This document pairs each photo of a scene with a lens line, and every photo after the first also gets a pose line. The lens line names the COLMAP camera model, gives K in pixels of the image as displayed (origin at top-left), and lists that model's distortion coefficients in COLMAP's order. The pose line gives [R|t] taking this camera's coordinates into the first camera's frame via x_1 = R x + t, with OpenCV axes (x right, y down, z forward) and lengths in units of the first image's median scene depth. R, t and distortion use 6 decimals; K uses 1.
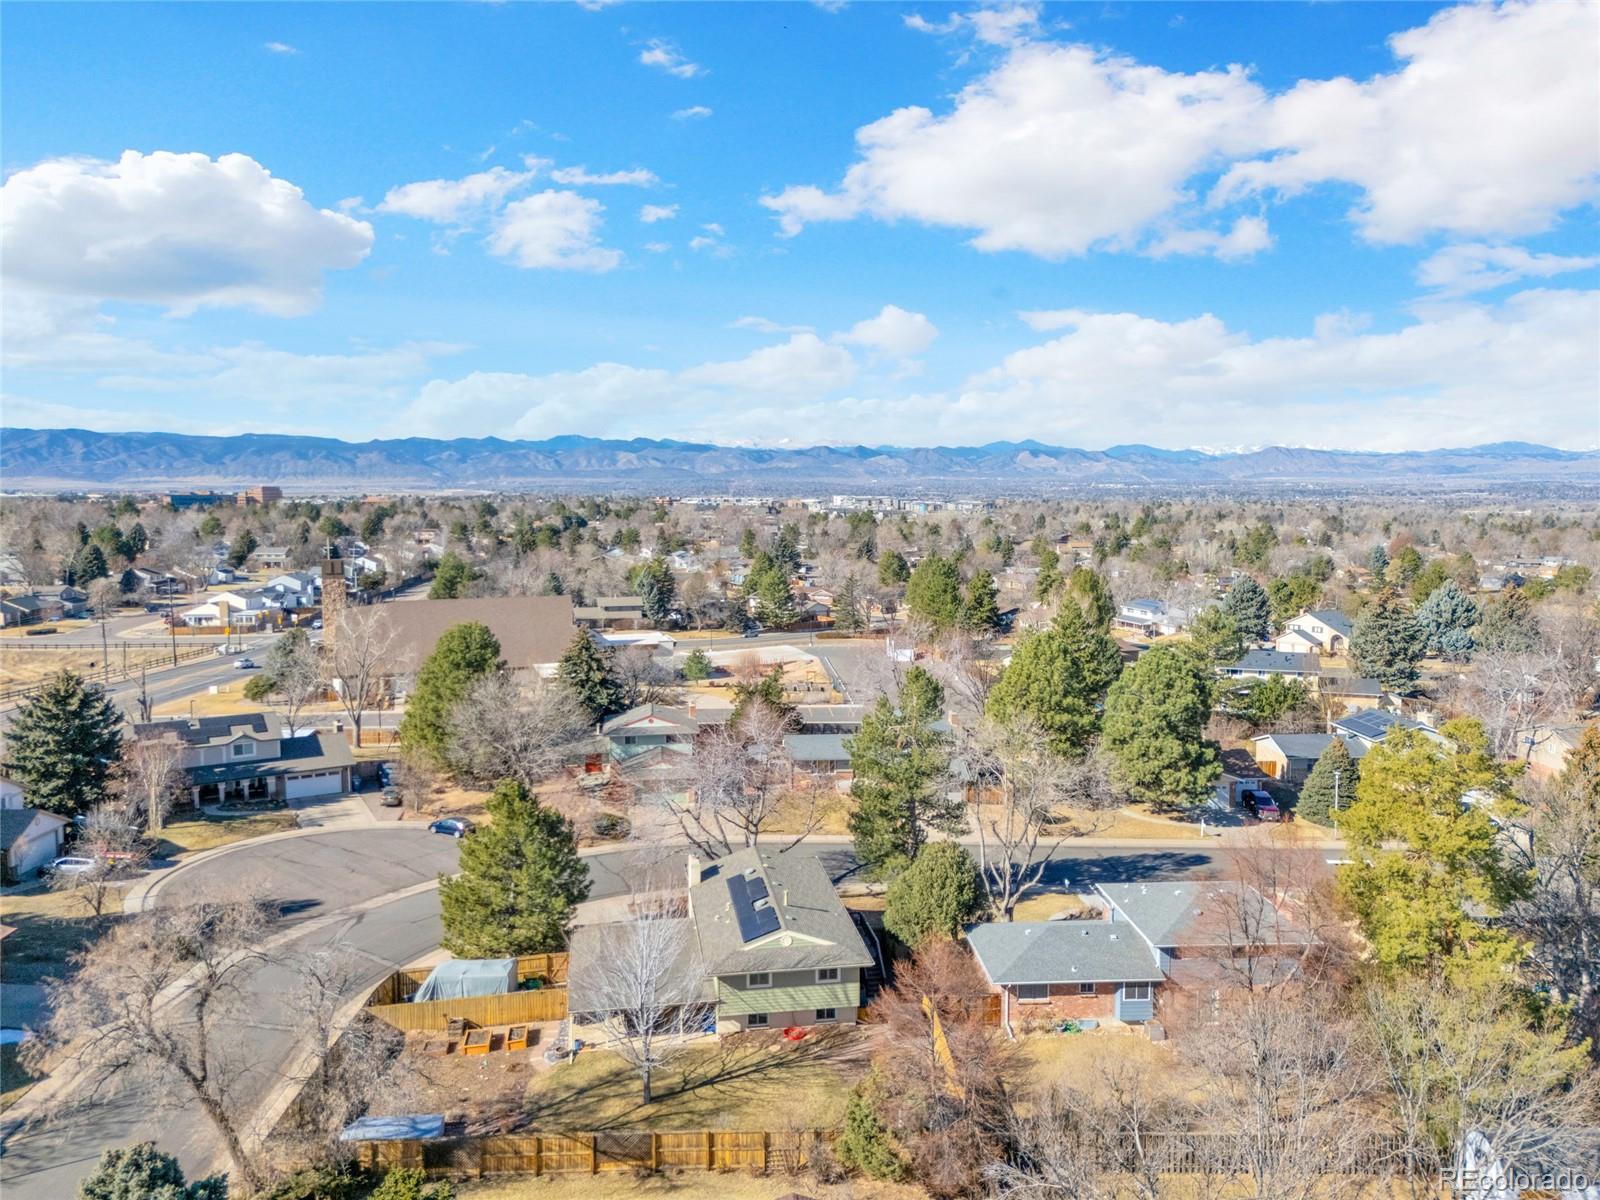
lens RADIAL K [[1172.3, 0, 801.1], [0, 1172.3, 596.2], [0, 0, 1]] dist [0.078105, -0.075617]
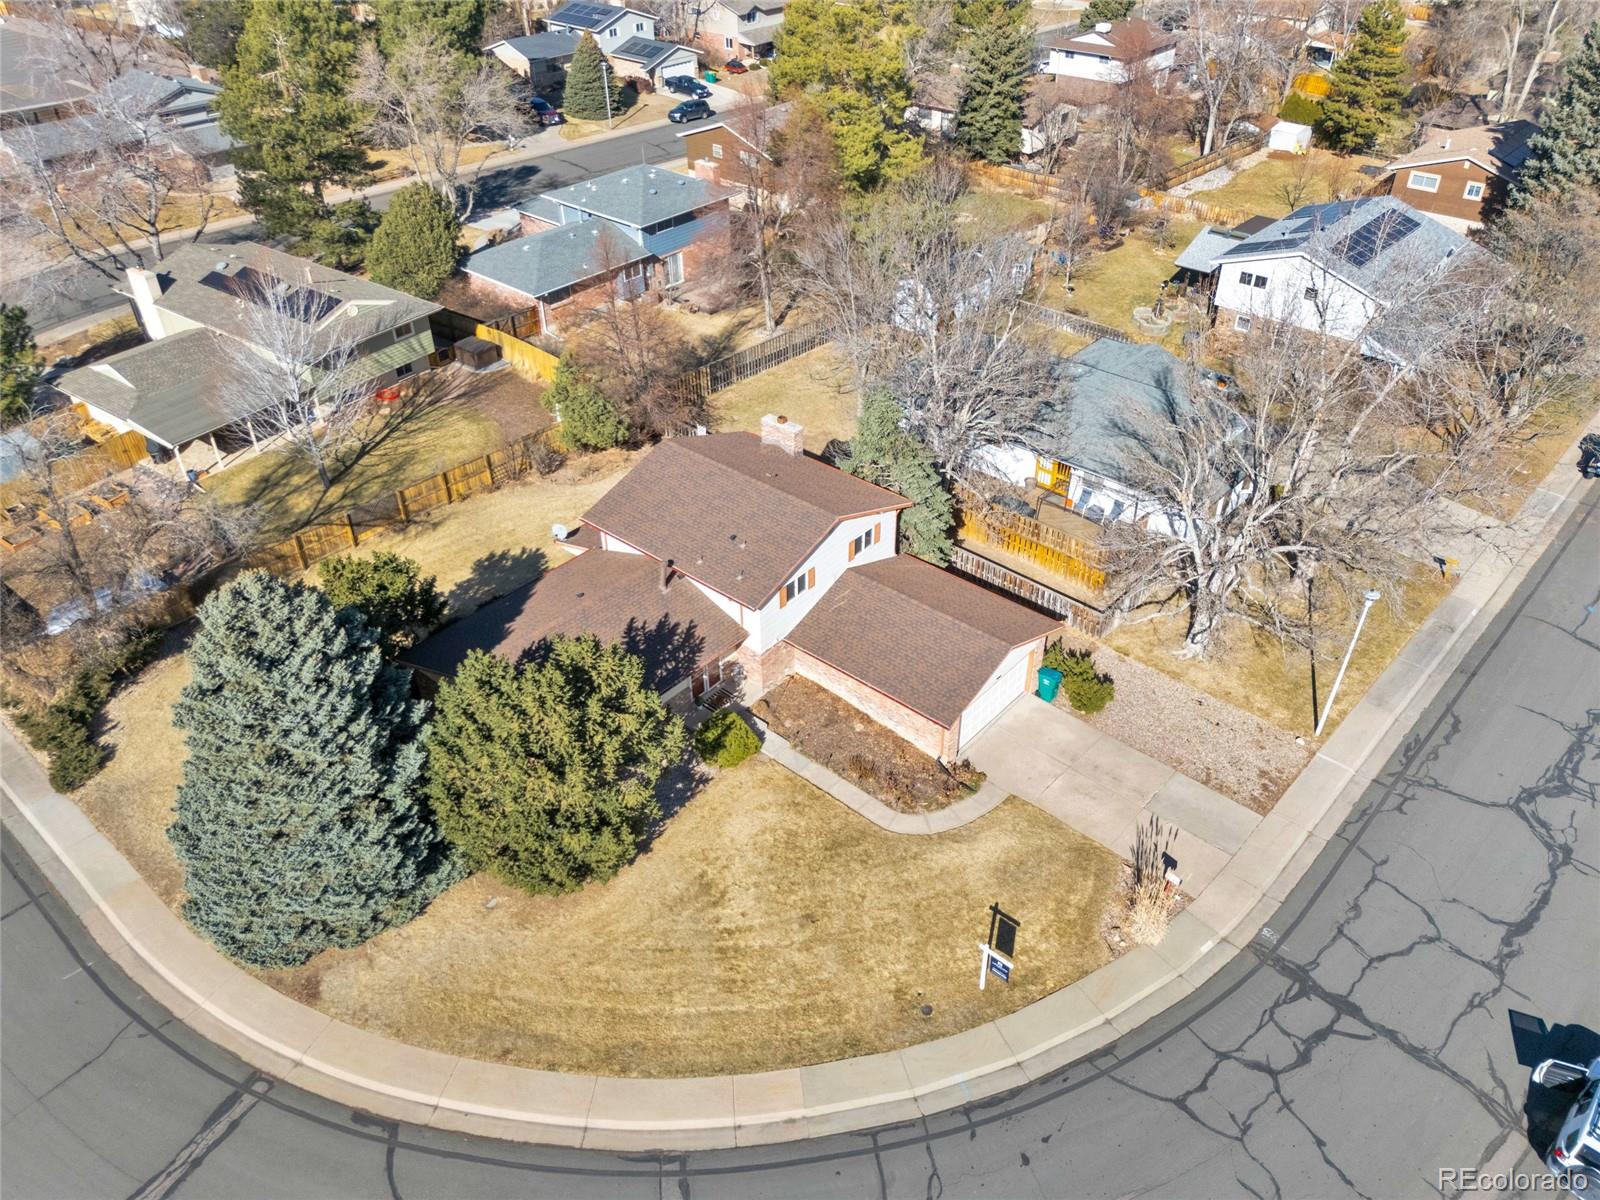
lens RADIAL K [[1172.3, 0, 795.9], [0, 1172.3, 600.4], [0, 0, 1]] dist [0.078105, -0.075617]
pose [[0.705998, -0.420762, 0.569672, -0.235126], [0.077076, 0.845250, 0.528784, 0.002198], [-0.704007, -0.329412, 0.629175, 0.025396]]
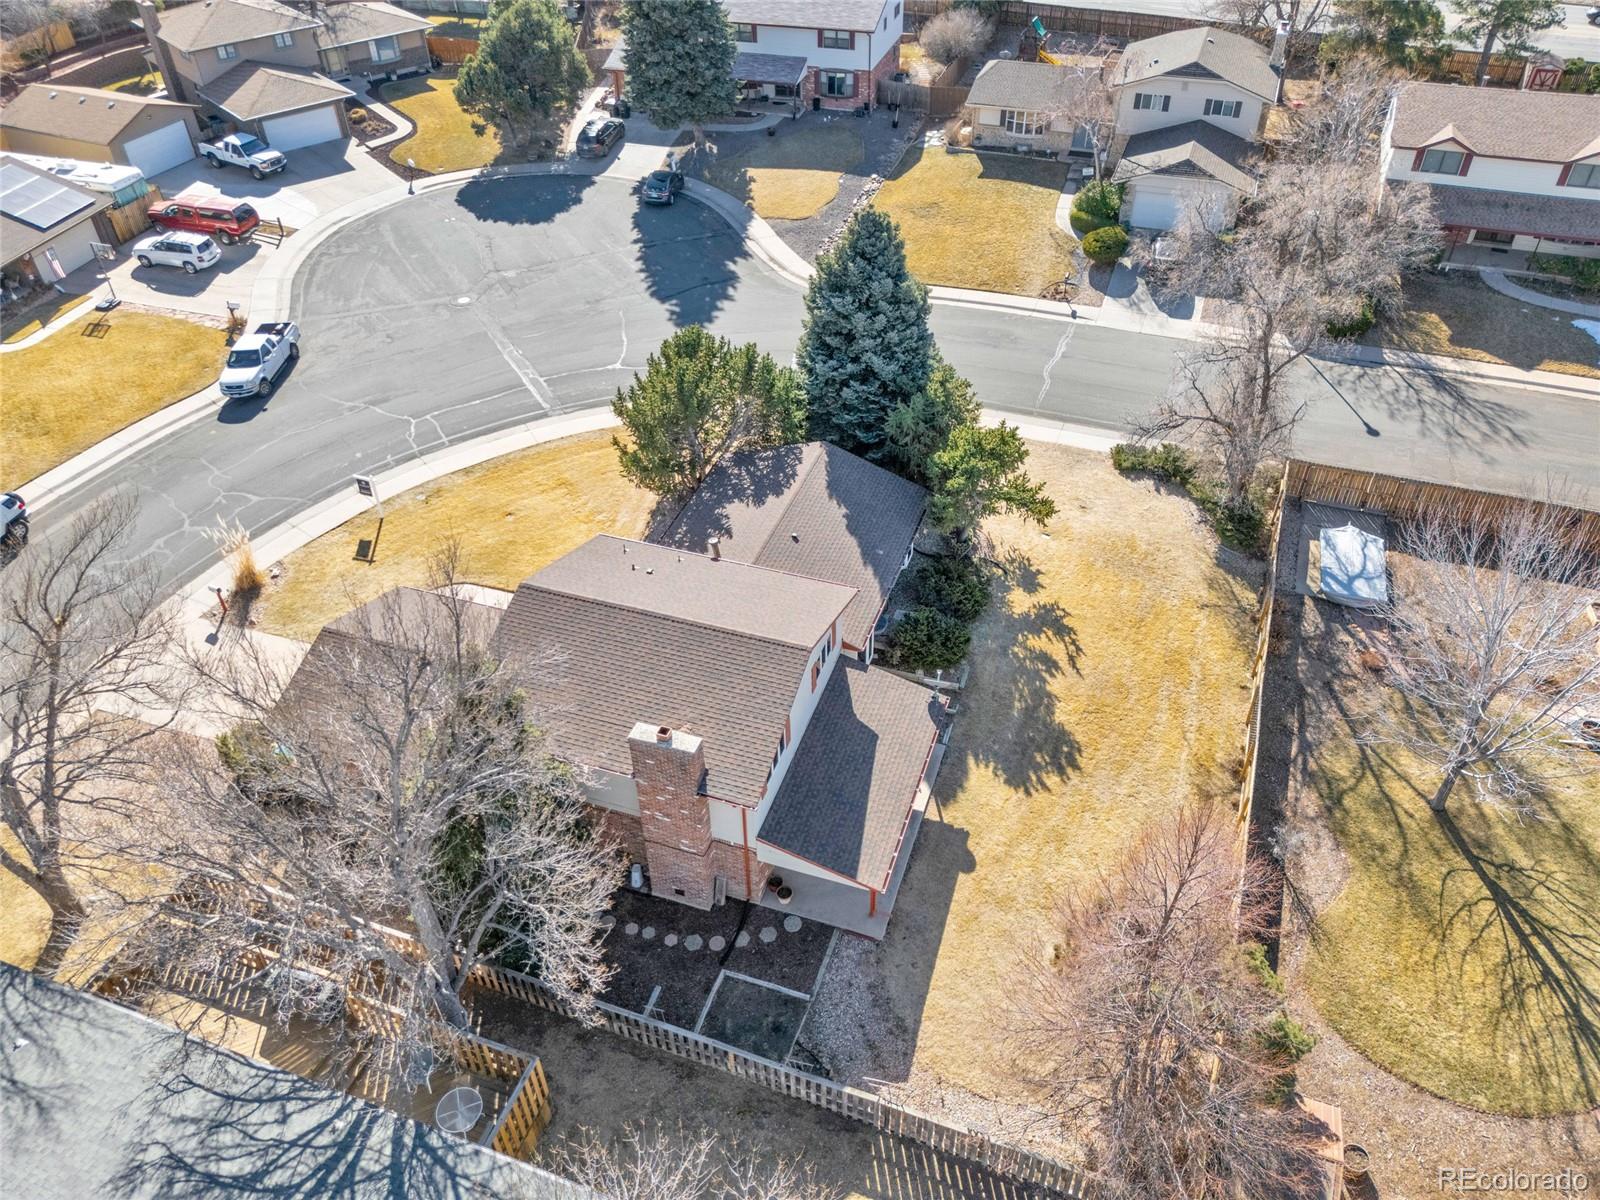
lens RADIAL K [[1172.3, 0, 795.1], [0, 1172.3, 585.6], [0, 0, 1]] dist [0.078105, -0.075617]
pose [[-0.394068, 0.594818, -0.700644, 0.194744], [-0.071653, 0.740127, 0.668638, -0.033344], [0.916284, 0.313692, -0.249041, 0.409662]]
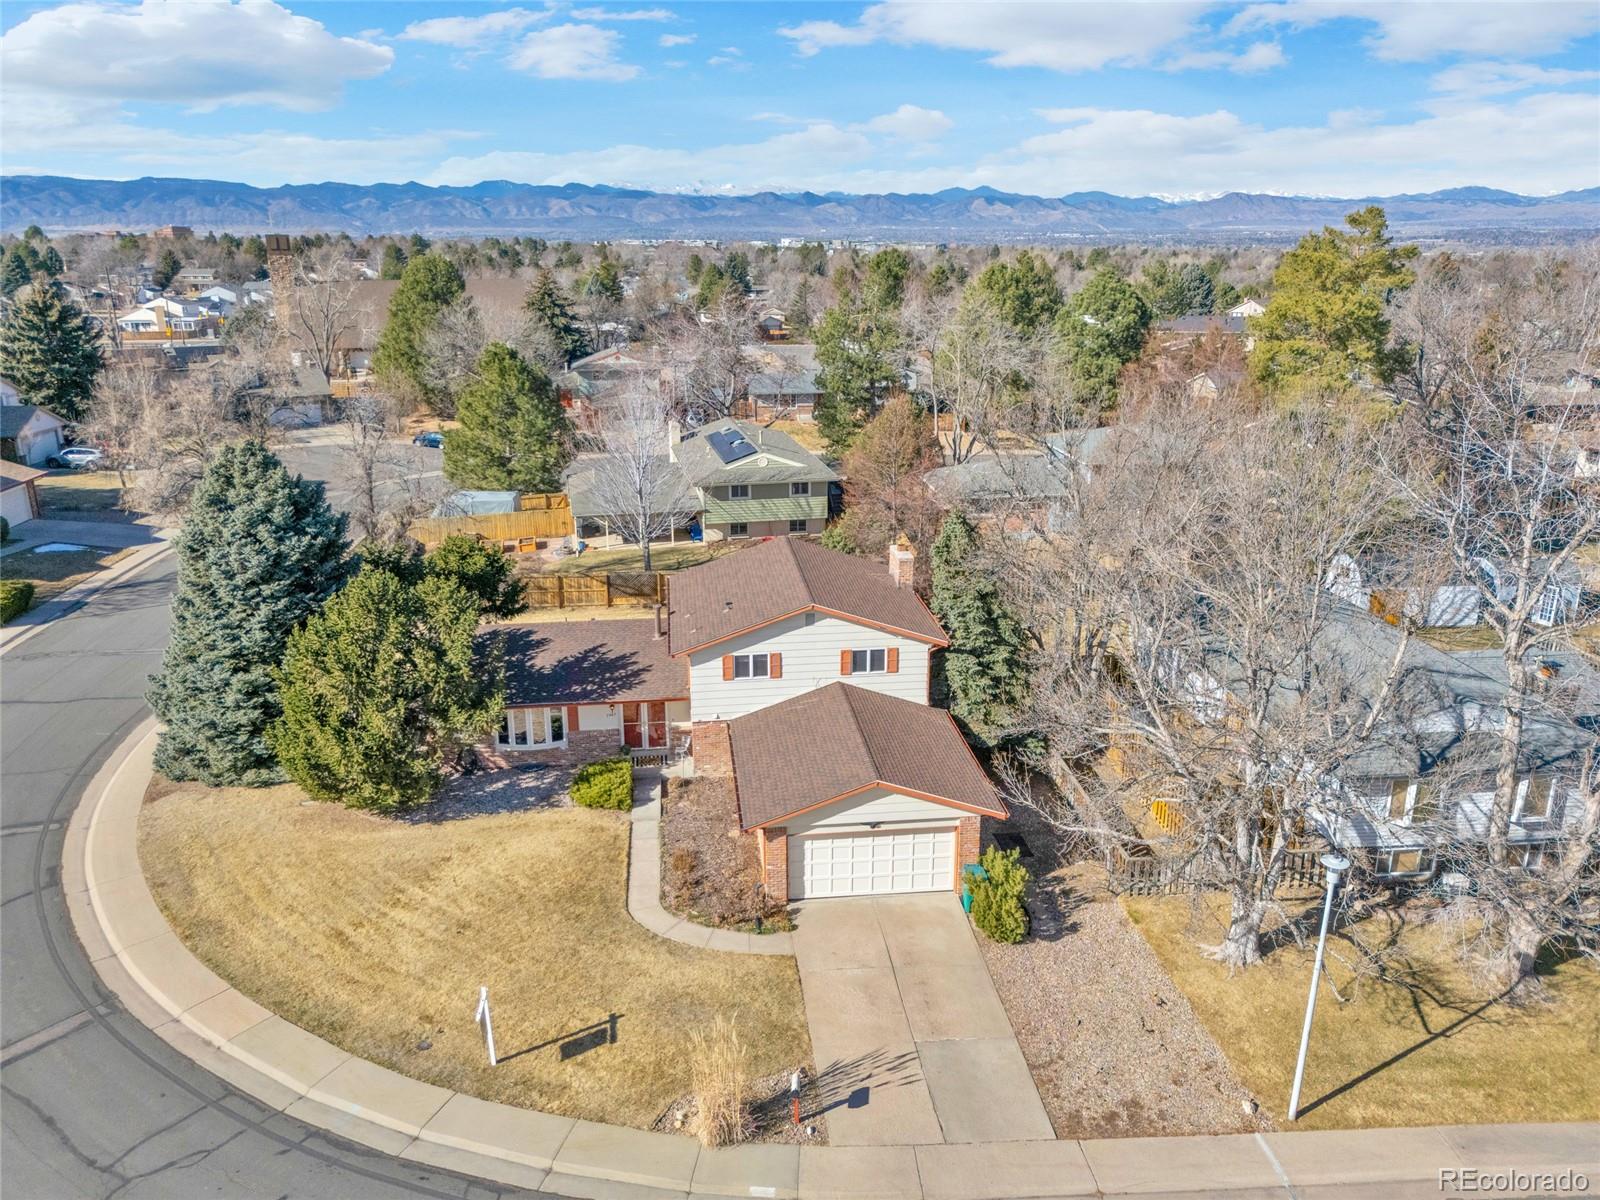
lens RADIAL K [[1172.3, 0, 801.5], [0, 1172.3, 601.4], [0, 0, 1]] dist [0.078105, -0.075617]
pose [[0.998984, -0.015082, 0.042476, -0.014333], [0.006135, 0.979086, 0.203356, 0.111427], [-0.044655, -0.202889, 0.978183, -0.070256]]
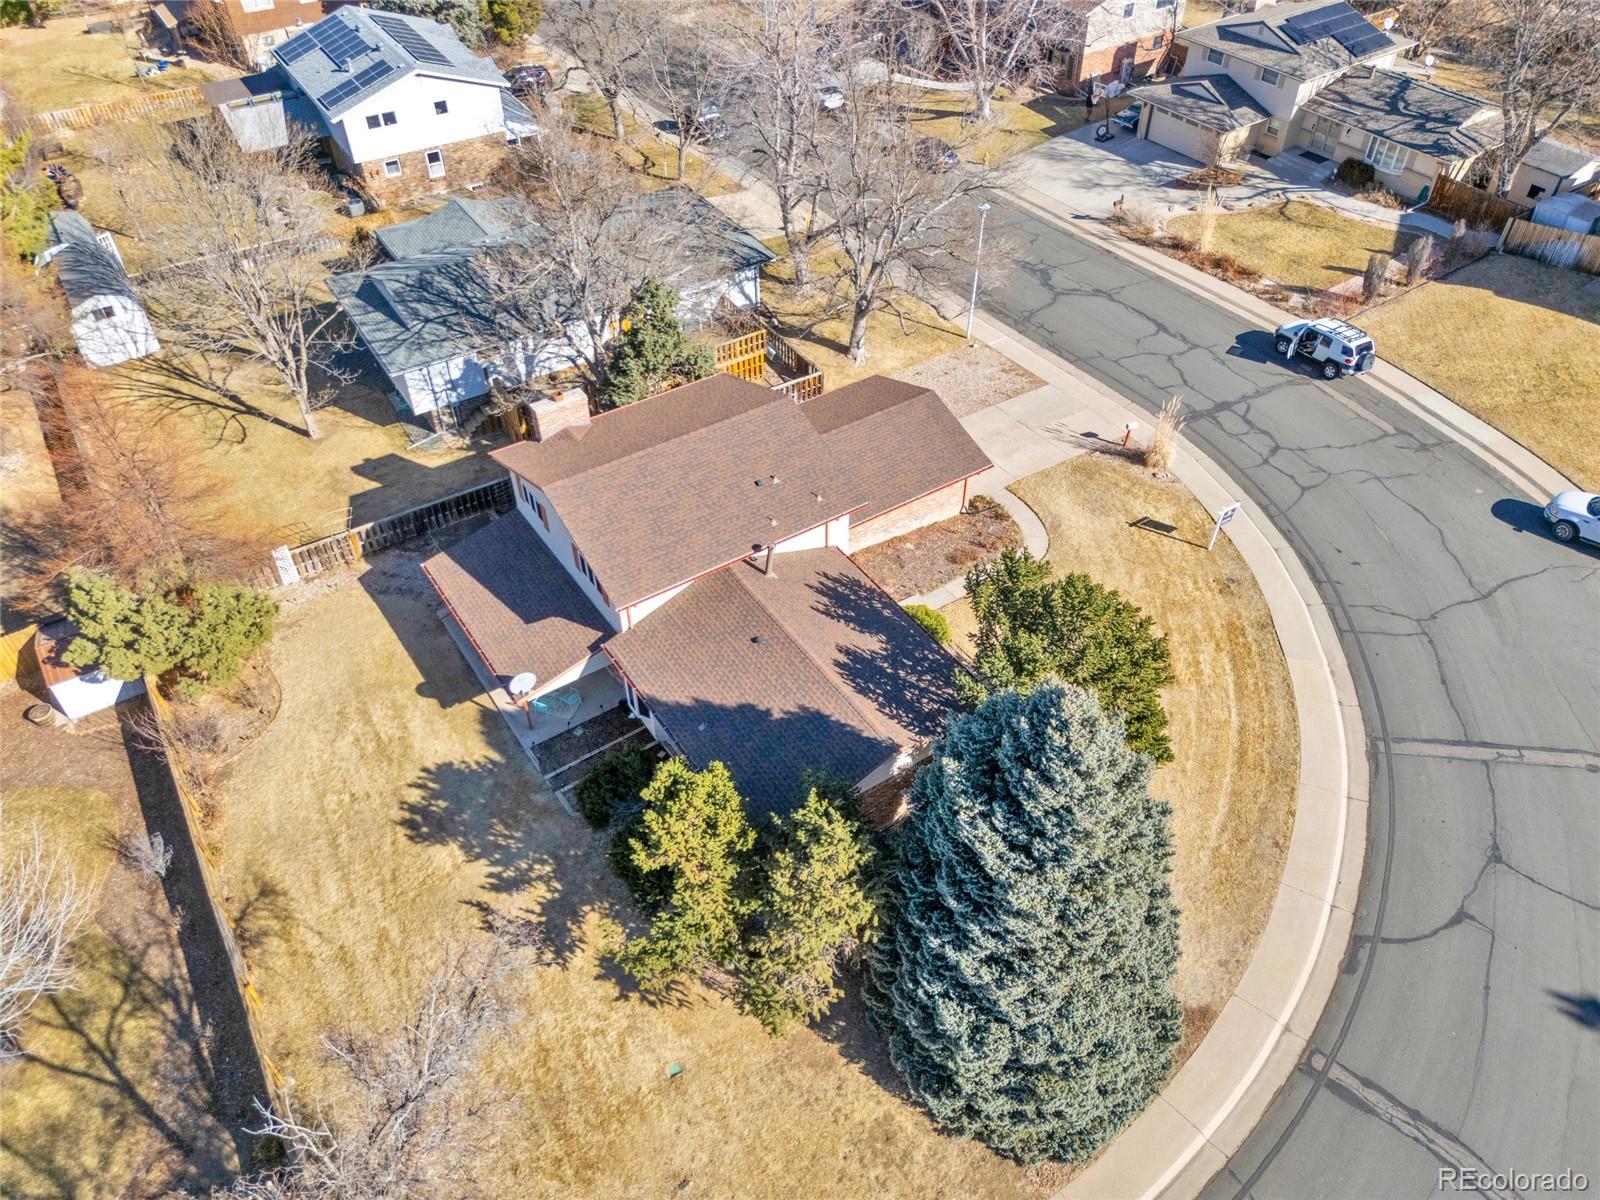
lens RADIAL K [[1172.3, 0, 803.6], [0, 1172.3, 601.3], [0, 0, 1]] dist [0.078105, -0.075617]
pose [[-0.493606, -0.591865, 0.637220, -0.263825], [0.094578, 0.691824, 0.715845, -0.030614], [-0.864528, 0.413612, -0.285511, 0.388793]]
